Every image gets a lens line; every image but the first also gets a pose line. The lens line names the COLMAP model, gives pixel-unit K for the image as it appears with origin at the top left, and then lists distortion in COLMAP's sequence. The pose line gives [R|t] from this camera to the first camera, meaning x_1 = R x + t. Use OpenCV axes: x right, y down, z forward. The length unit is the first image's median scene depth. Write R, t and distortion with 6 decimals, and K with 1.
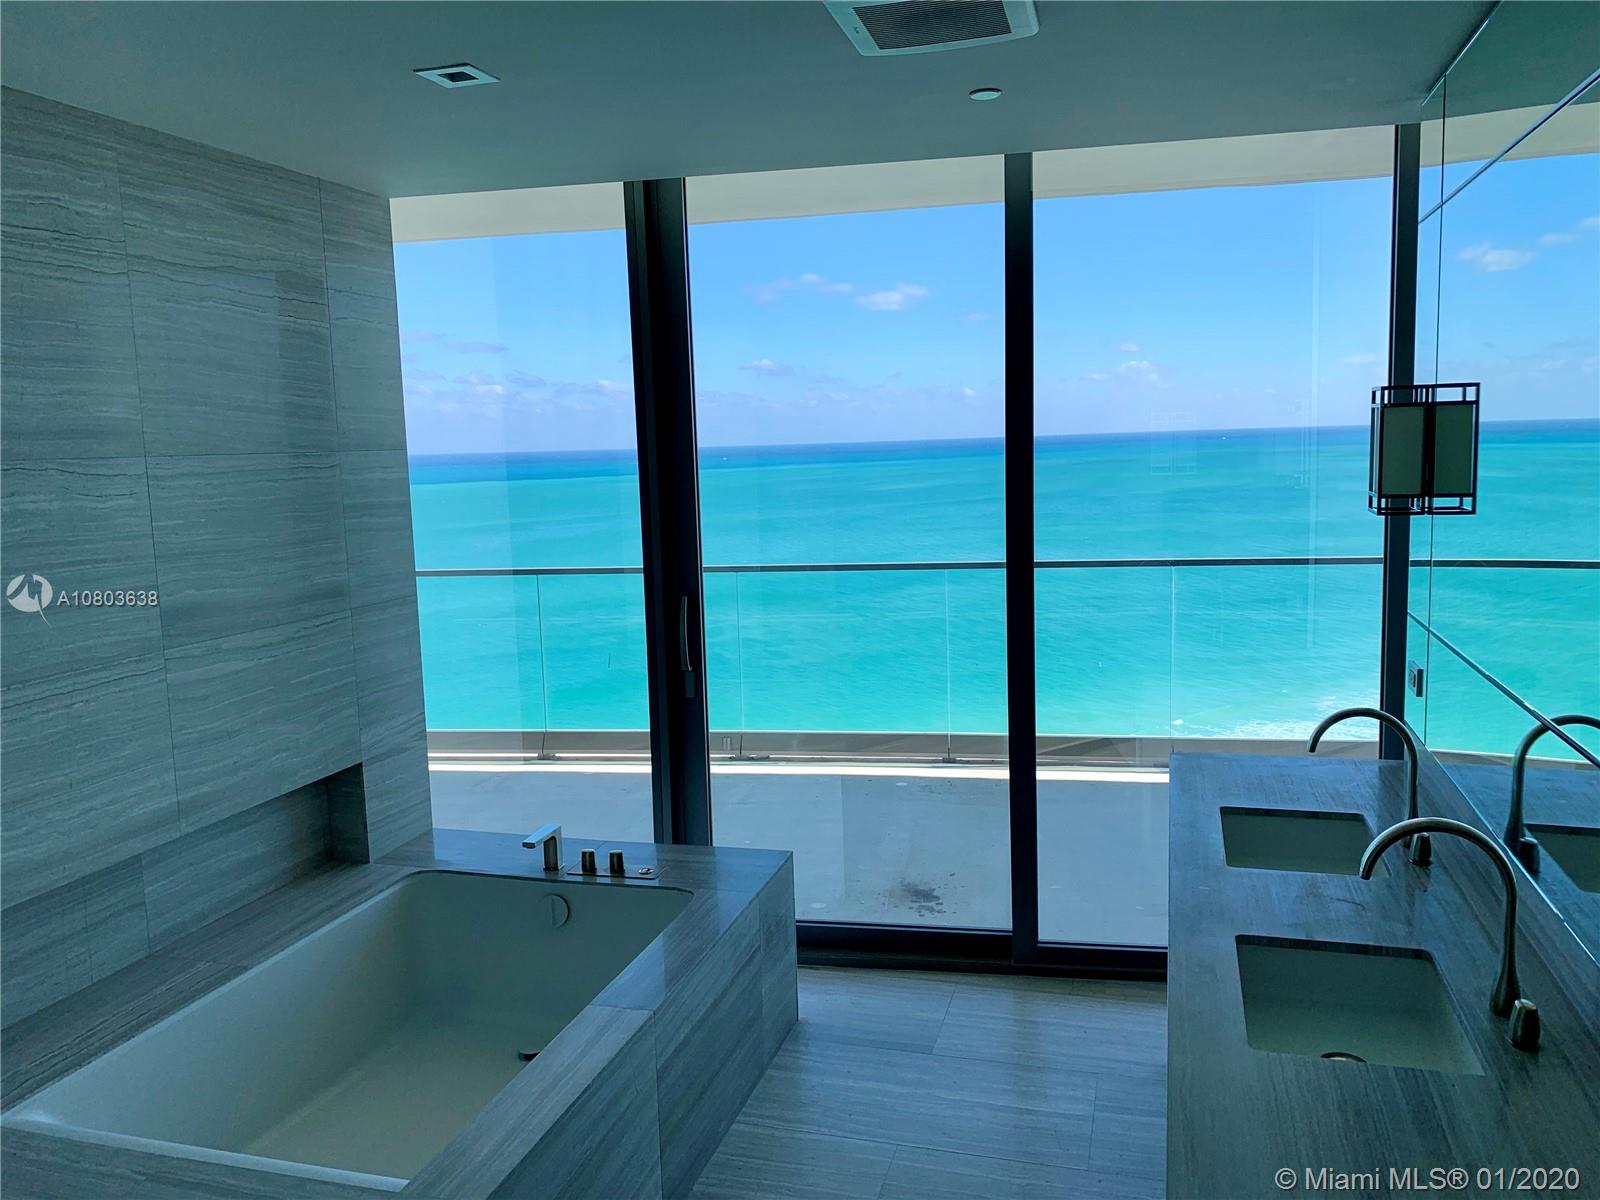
lens RADIAL K [[1207.0, 0, 800.0], [0, 1207.0, 600.0], [0, 0, 1]] dist [-0.003089, -0.000756]
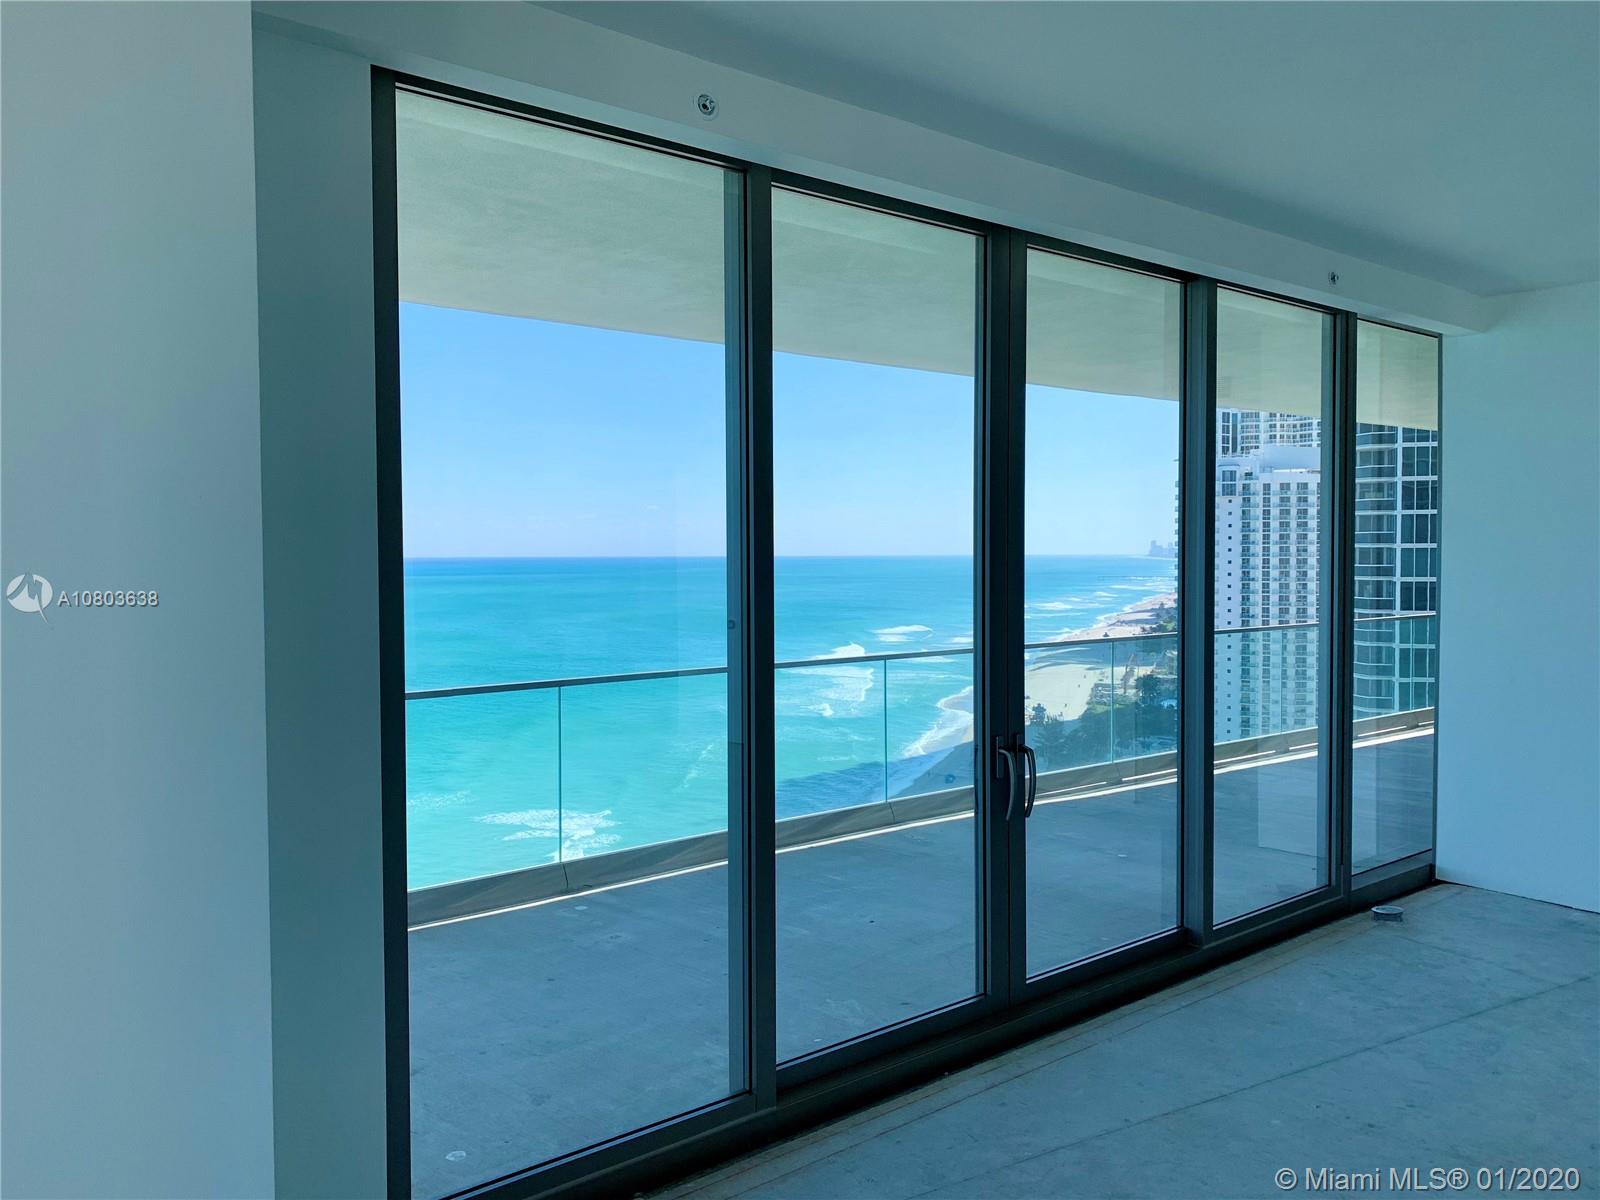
lens RADIAL K [[1207.0, 0, 800.0], [0, 1207.0, 600.0], [0, 0, 1]] dist [-0.003089, -0.000756]
pose [[0.562767, 0.010780, 0.826545, -0.797972], [0.093196, 0.992712, -0.076401, 0.000295], [-0.821345, 0.120027, 0.557661, 0.303267]]
